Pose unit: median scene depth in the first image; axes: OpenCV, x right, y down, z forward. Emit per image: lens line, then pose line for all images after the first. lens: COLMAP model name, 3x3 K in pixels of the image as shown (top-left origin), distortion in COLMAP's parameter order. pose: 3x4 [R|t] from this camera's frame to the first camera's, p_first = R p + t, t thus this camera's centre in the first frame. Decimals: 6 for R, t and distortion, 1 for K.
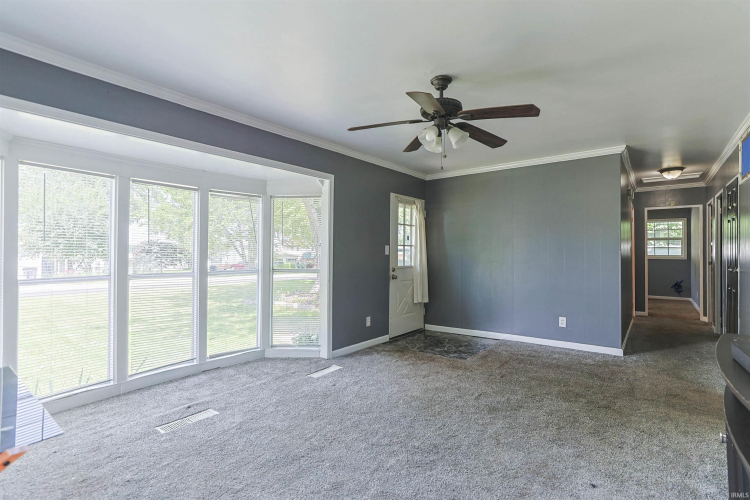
lens RADIAL K [[362.3, 0, 387.7], [0, 362.3, 244.6], [0, 0, 1]] dist [-0.025641, 0.011778]
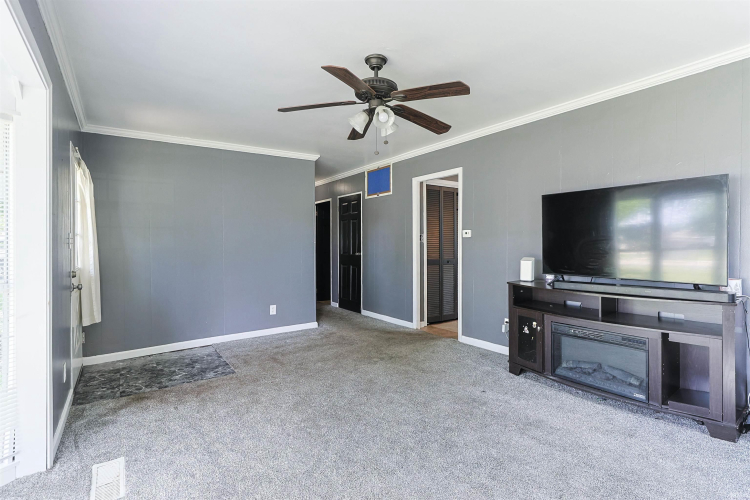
lens RADIAL K [[362.3, 0, 377.4], [0, 362.3, 246.6], [0, 0, 1]] dist [-0.025641, 0.011778]
pose [[0.311273, -0.012886, 0.950233, -0.465587], [-0.003526, 0.999886, 0.014715, 0.017581], [-0.950314, -0.007931, 0.311192, 0.441979]]
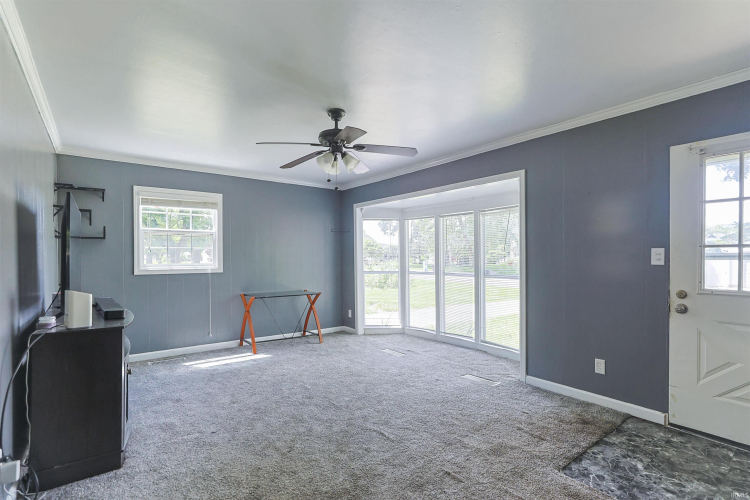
lens RADIAL K [[362.3, 0, 374.1], [0, 362.3, 256.7], [0, 0, 1]] dist [-0.025641, 0.011778]
pose [[-0.270165, -0.003471, -0.962808, 0.772308], [0.017927, 0.999802, -0.008634, 0.015035], [0.962647, -0.019593, -0.270050, 0.893223]]
